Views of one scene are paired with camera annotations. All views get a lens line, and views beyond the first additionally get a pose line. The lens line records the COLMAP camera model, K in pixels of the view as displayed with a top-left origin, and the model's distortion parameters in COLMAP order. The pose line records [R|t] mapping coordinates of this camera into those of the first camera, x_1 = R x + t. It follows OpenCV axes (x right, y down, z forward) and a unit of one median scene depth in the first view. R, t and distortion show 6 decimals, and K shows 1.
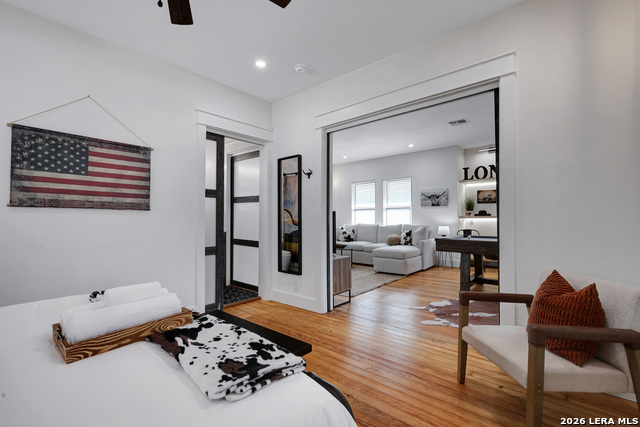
lens RADIAL K [[294.8, 0, 322.6], [0, 294.8, 216.6], [0, 0, 1]] dist [-0.000356, 0.000035]
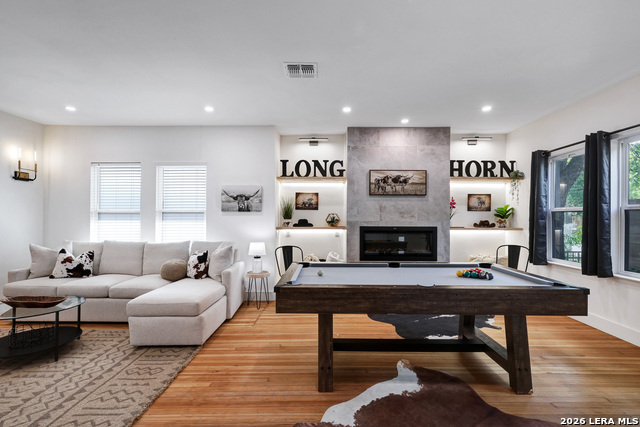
lens RADIAL K [[294.8, 0, 322.6], [0, 294.8, 216.6], [0, 0, 1]] dist [-0.000356, 0.000035]
pose [[0.761326, 0.011467, 0.648268, 0.088431], [-0.009882, 0.999933, -0.006082, -0.022713], [-0.648294, -0.001776, 0.761388, 0.383534]]
